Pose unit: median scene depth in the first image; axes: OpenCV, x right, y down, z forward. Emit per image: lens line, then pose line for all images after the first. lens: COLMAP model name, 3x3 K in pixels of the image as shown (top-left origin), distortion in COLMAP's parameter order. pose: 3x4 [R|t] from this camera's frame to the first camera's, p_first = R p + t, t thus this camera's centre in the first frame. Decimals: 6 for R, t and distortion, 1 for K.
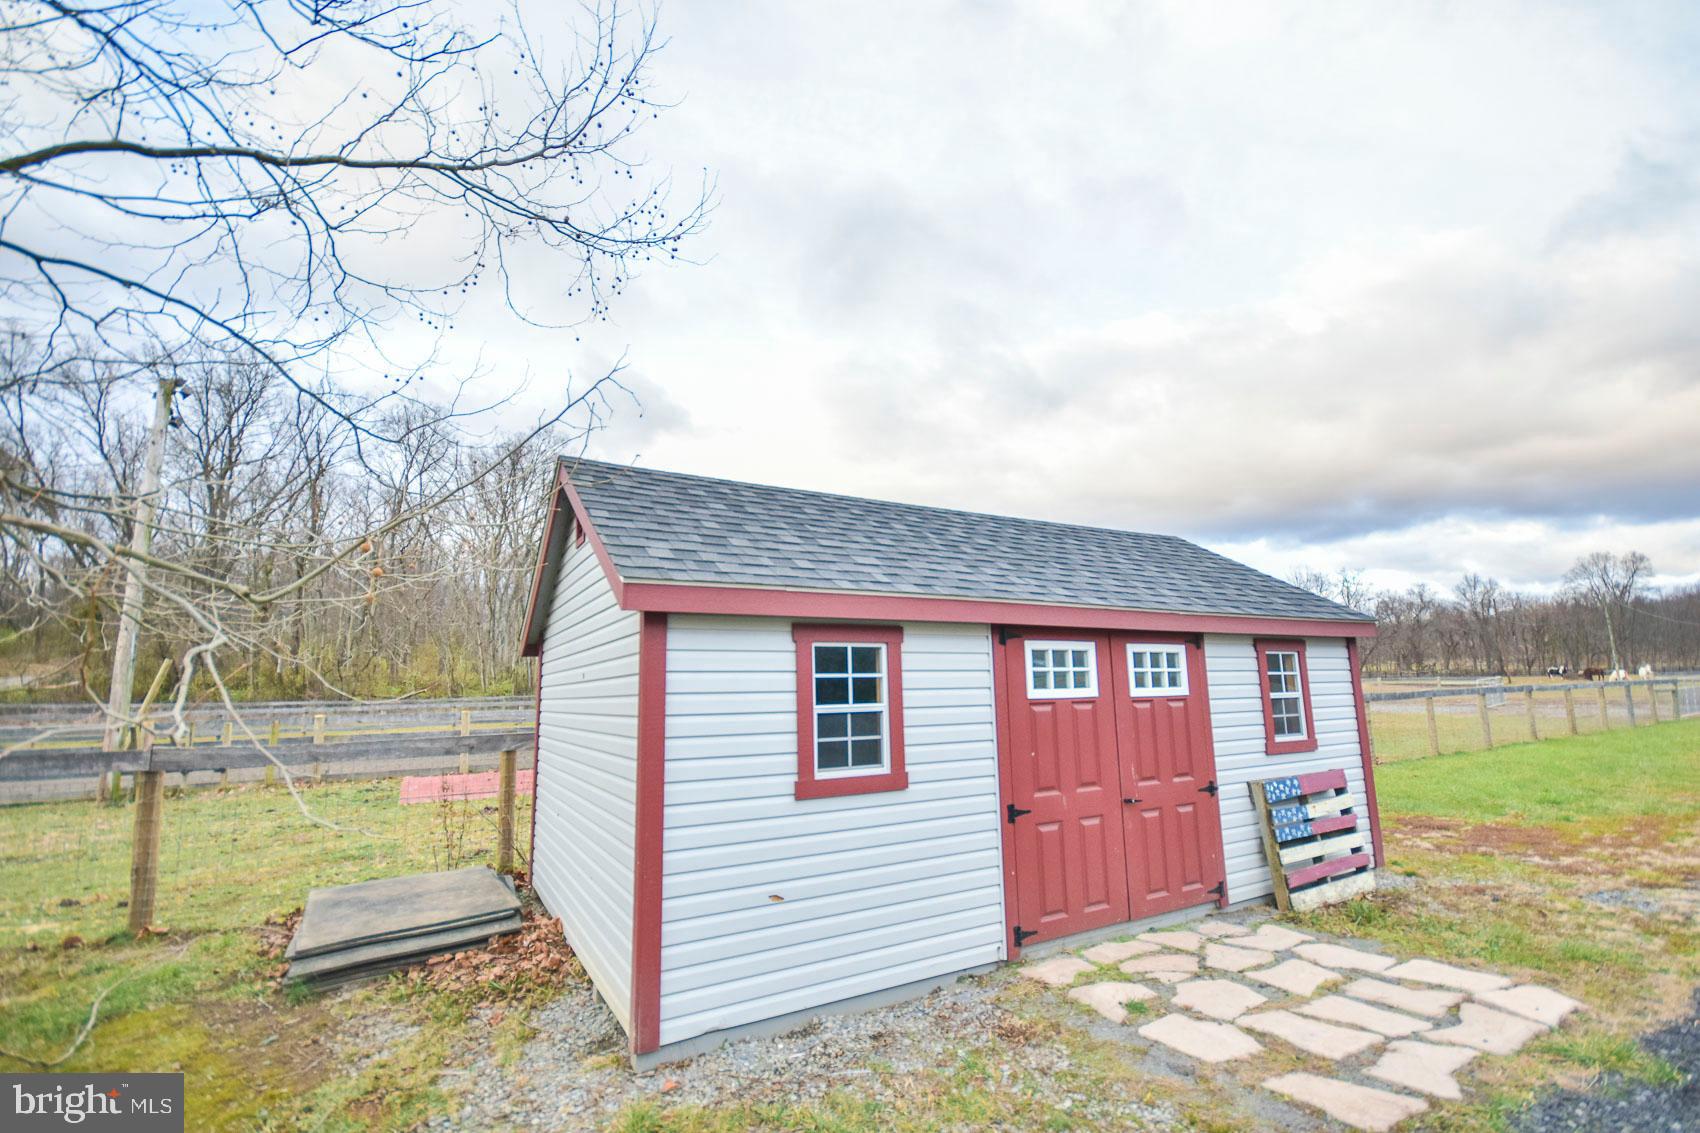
lens RADIAL K [[743.1, 0, 851.6], [0, 743.1, 577.3], [0, 0, 1]] dist [0.025446, -0.019924]
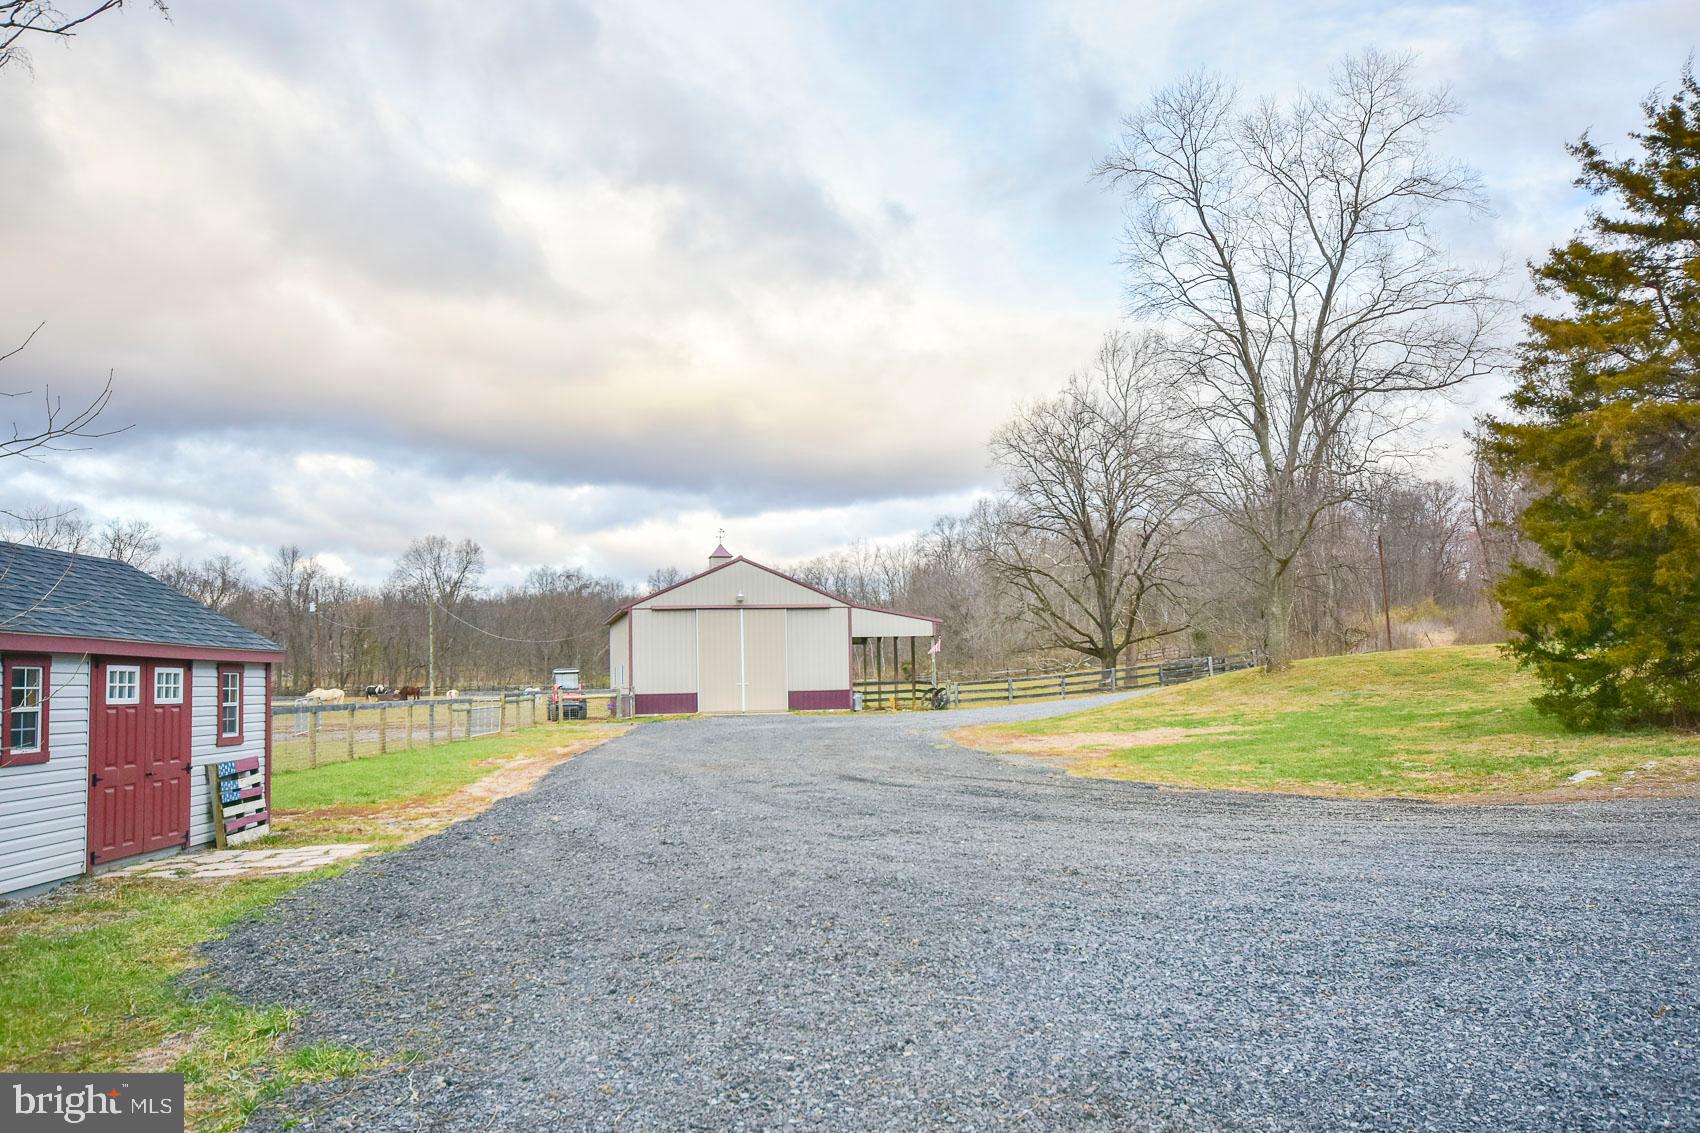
lens RADIAL K [[1396.1, 0, 864.6], [0, 1396.1, 571.0], [0, 0, 1]] dist [-0.011110, 0.055550]
pose [[0.461541, 0.082304, 0.883293, -1.187016], [-0.119071, 0.992425, -0.030255, -0.149583], [-0.879091, -0.091211, 0.467845, -1.224377]]
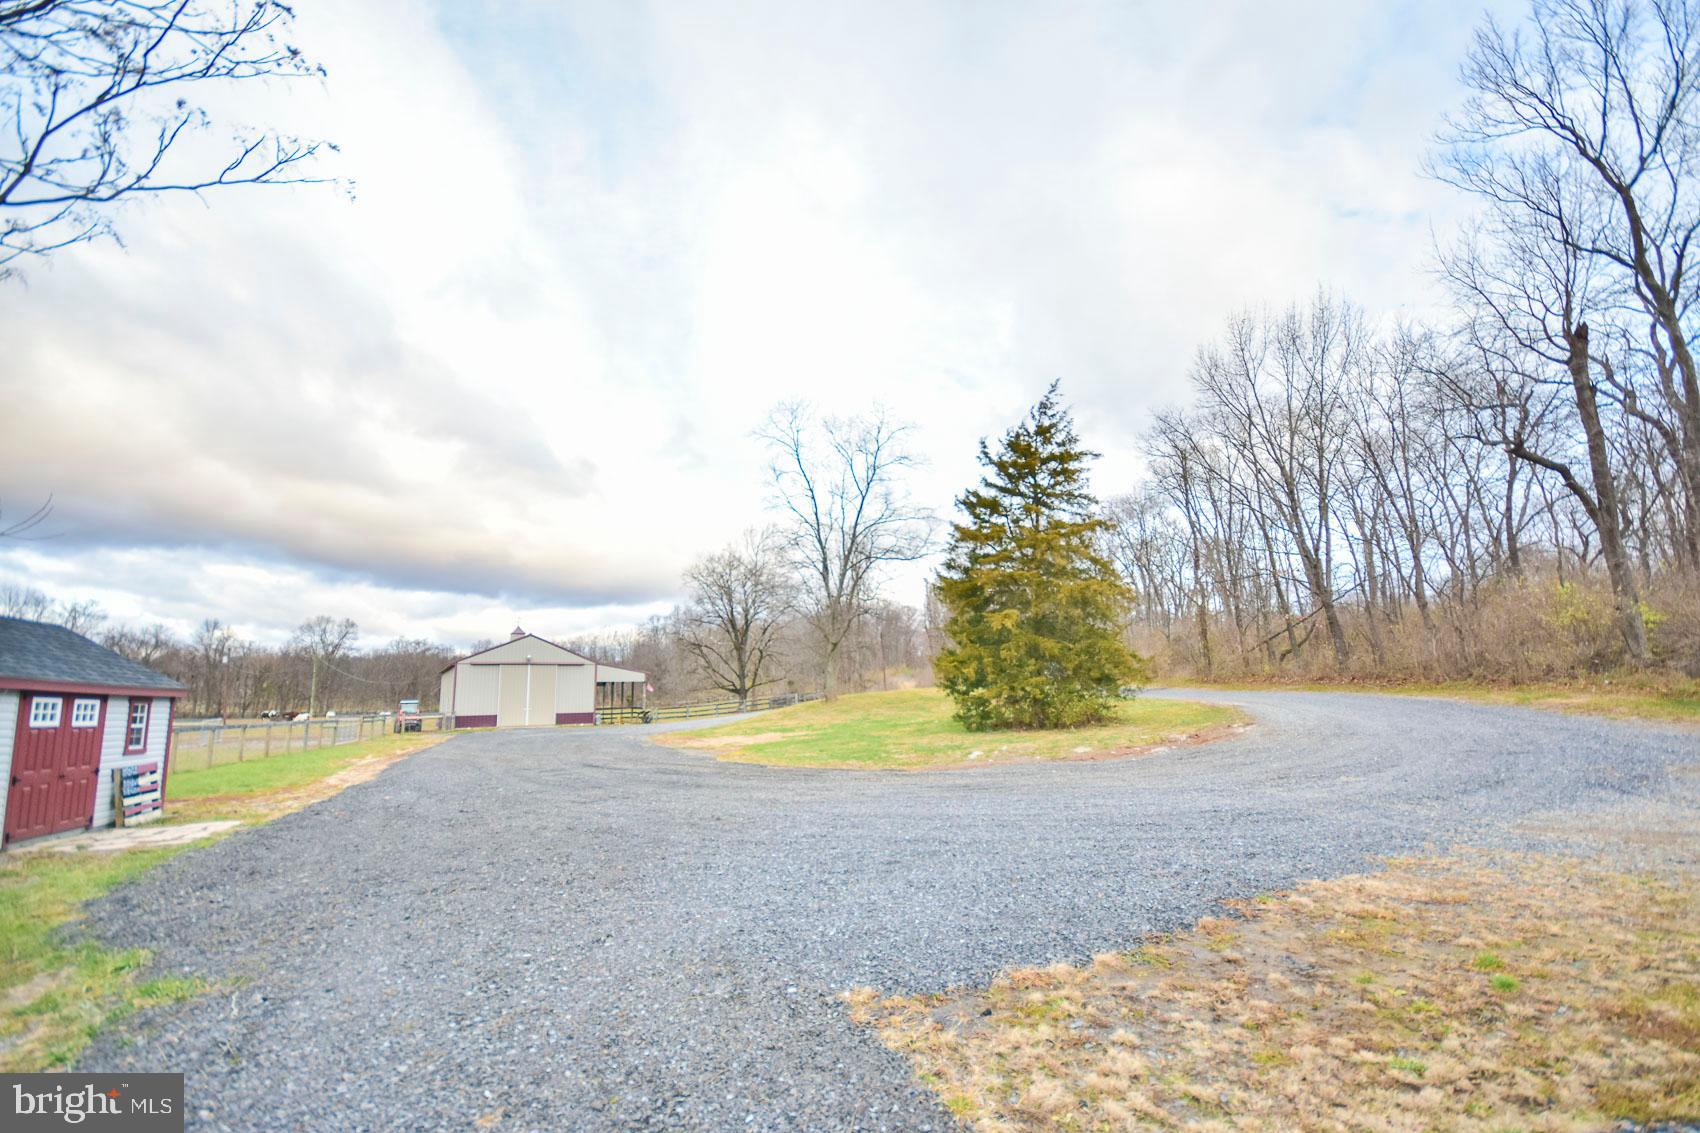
lens RADIAL K [[743.1, 0, 851.6], [0, 743.1, 577.3], [0, 0, 1]] dist [0.025446, -0.019924]
pose [[0.163141, 0.180451, 0.969960, -1.132293], [-0.125975, 0.978894, -0.160925, -0.152142], [-0.978527, -0.095937, 0.182430, -1.209099]]
